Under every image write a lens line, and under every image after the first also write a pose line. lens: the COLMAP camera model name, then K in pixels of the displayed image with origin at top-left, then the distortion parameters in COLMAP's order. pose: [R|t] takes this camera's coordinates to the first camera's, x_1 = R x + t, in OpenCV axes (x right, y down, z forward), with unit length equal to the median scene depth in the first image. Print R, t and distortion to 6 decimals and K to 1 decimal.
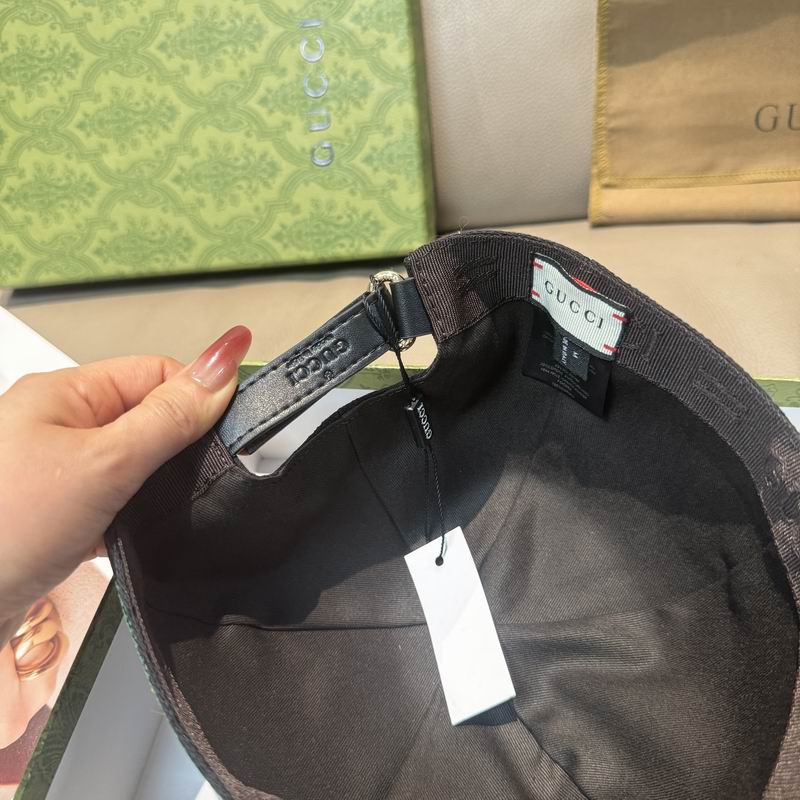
lens RADIAL K [[778.8, 0, 404.5], [0, 778.8, 405.0], [0, 0, 1]] dist [-0.019269, 0.000000]
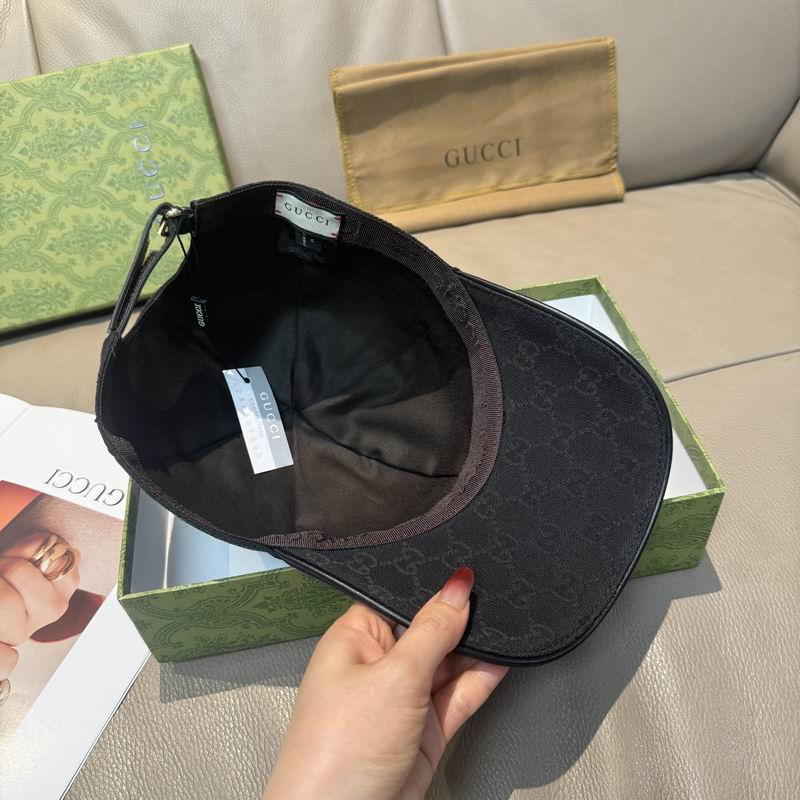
lens RADIAL K [[778.8, 0, 393.6], [0, 778.8, 391.5], [0, 0, 1]] dist [-0.019269, 0.000000]
pose [[0.943408, -0.180552, 0.278178, -0.158197], [0.204099, 0.977237, -0.057899, 0.150749], [-0.261391, 0.111398, 0.958783, -0.406194]]
